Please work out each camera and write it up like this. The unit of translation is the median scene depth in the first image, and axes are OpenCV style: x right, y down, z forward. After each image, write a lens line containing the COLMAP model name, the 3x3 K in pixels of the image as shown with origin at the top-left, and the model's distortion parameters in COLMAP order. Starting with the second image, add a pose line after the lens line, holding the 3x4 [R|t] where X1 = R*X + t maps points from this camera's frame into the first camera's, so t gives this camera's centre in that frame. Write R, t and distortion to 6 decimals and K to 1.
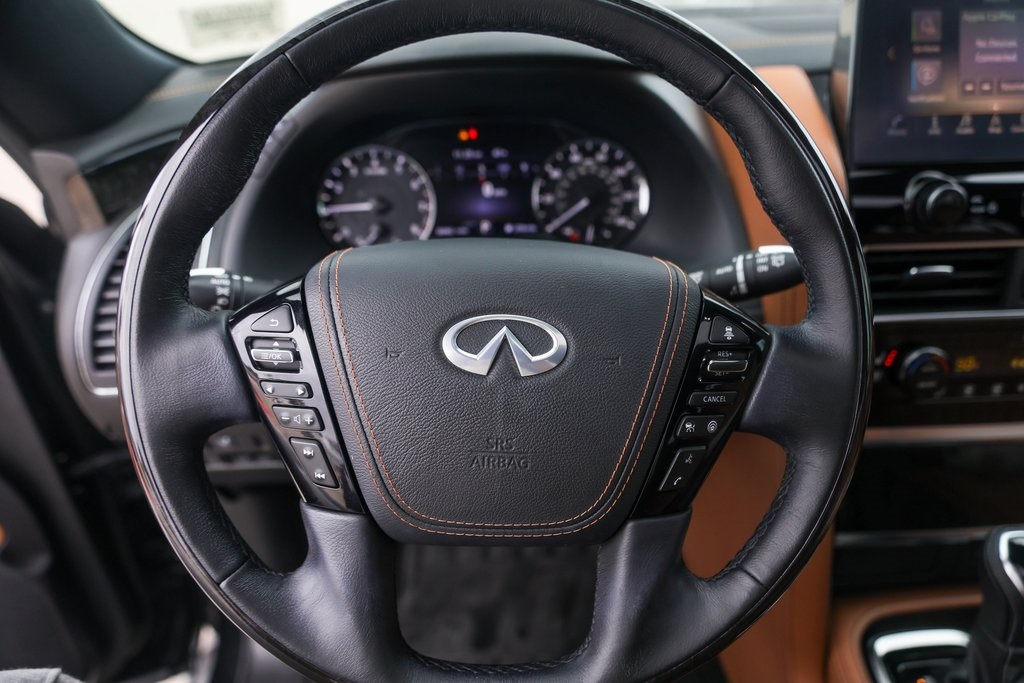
lens RADIAL K [[656.1, 0, 512.0], [0, 656.1, 341.5], [0, 0, 1]] dist [-0.027526, 0.021649]
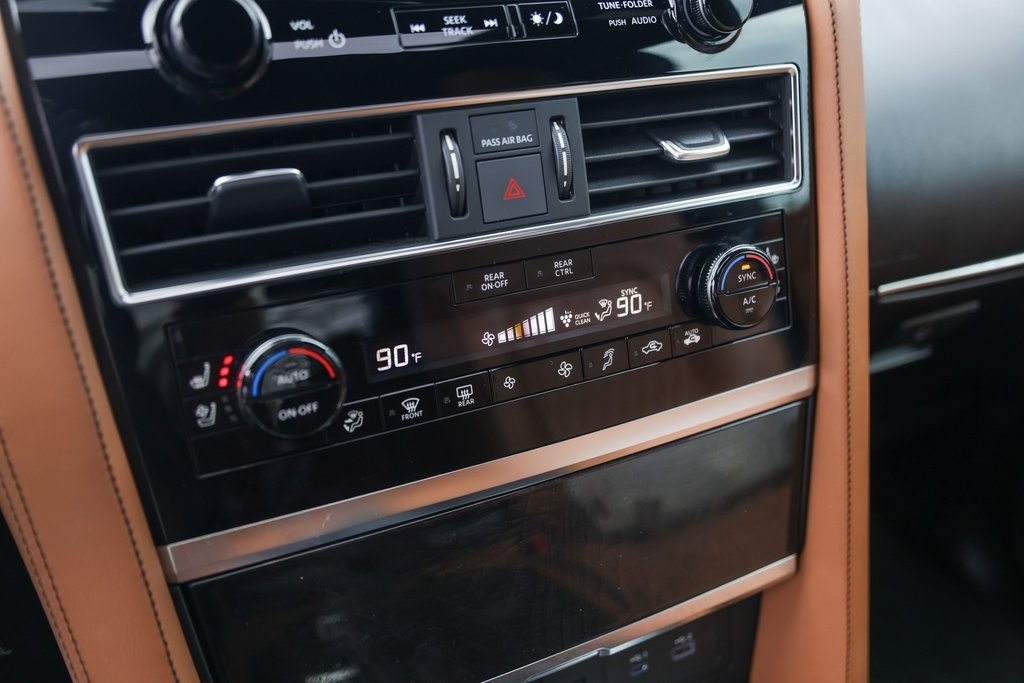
lens RADIAL K [[901.1, 0, 512.0], [0, 901.1, 341.5], [0, 0, 1]] dist [-0.006566, -0.000653]
pose [[0.921059, -0.164270, 0.353081, 0.536505], [0.204137, 0.975787, -0.078536, 0.096702], [-0.331631, 0.144413, 0.932291, 0.314578]]
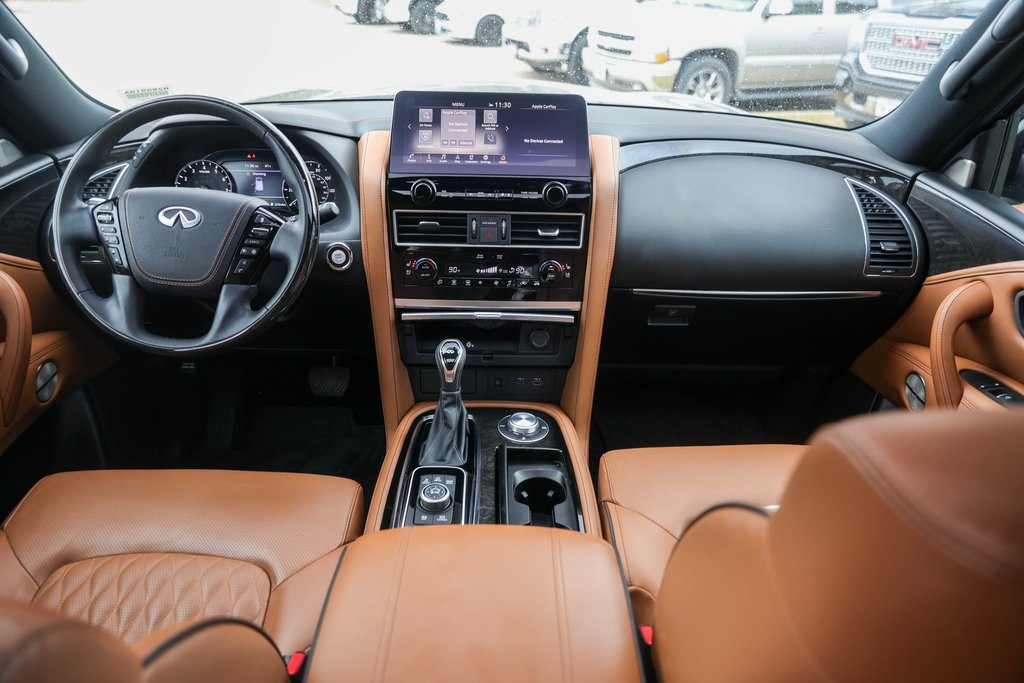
lens RADIAL K [[685.4, 0, 512.0], [0, 685.4, 341.5], [0, 0, 1]] dist [-0.026310, 0.020014]
pose [[0.998022, 0.056630, -0.027290, 0.963403], [-0.058649, 0.995073, -0.079941, 0.434862], [0.022628, 0.081383, 0.996426, -1.200659]]
